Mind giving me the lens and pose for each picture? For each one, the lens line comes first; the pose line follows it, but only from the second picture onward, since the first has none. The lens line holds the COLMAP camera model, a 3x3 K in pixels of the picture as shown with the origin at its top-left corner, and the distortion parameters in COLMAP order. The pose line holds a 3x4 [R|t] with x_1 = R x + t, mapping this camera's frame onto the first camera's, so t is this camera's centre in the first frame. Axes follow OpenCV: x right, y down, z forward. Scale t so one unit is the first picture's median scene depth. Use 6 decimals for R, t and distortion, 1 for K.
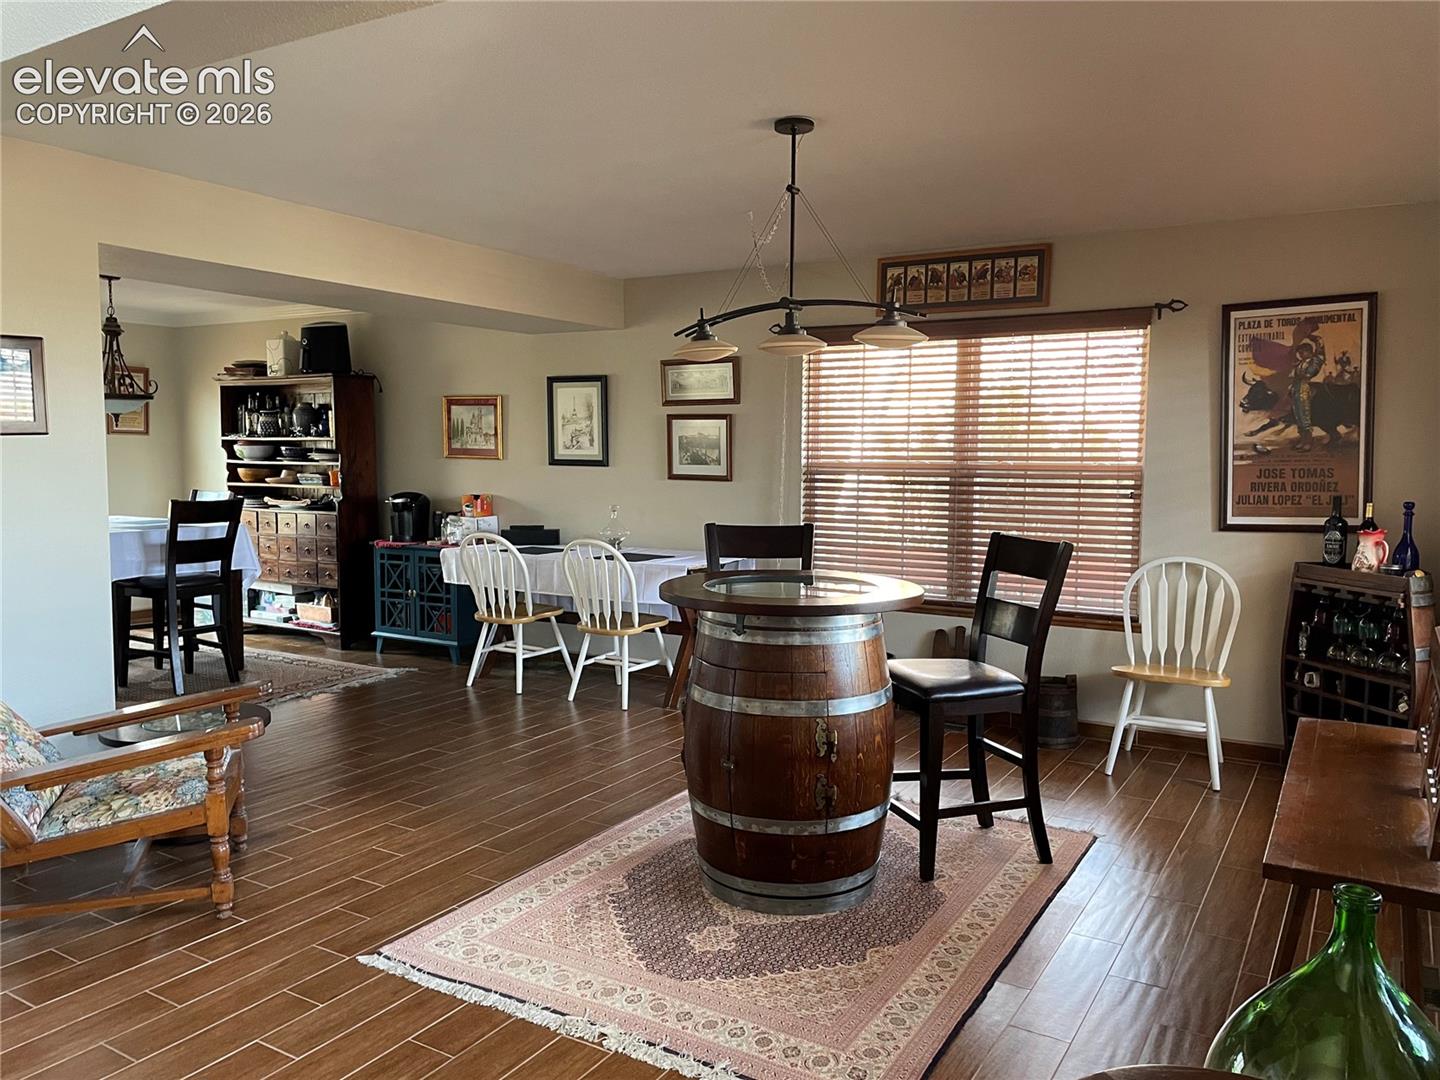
lens RADIAL K [[1097.8, 0, 715.6], [0, 1097.8, 531.6], [0, 0, 1]] dist [0.073280, -0.097788]
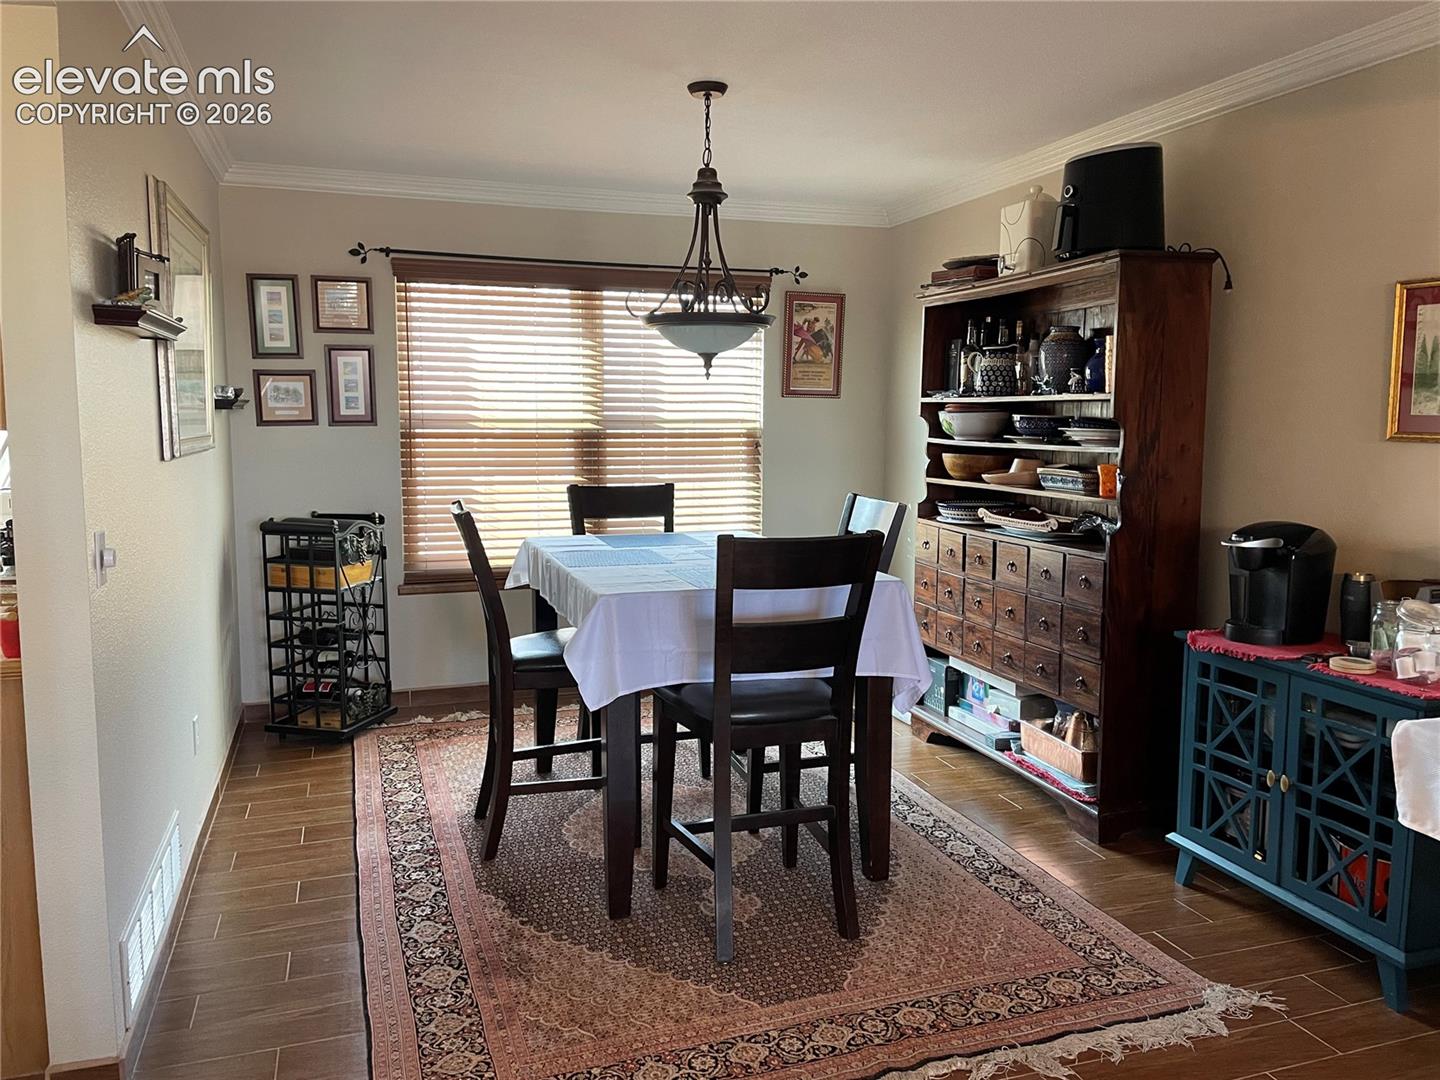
lens RADIAL K [[1097.8, 0, 720.5], [0, 1097.8, 536.1], [0, 0, 1]] dist [0.073280, -0.097788]
pose [[0.768998, 0.070687, -0.635331, -0.165802], [-0.051822, 0.997490, 0.048256, -0.037769], [0.637147, -0.004185, 0.770731, 0.516581]]
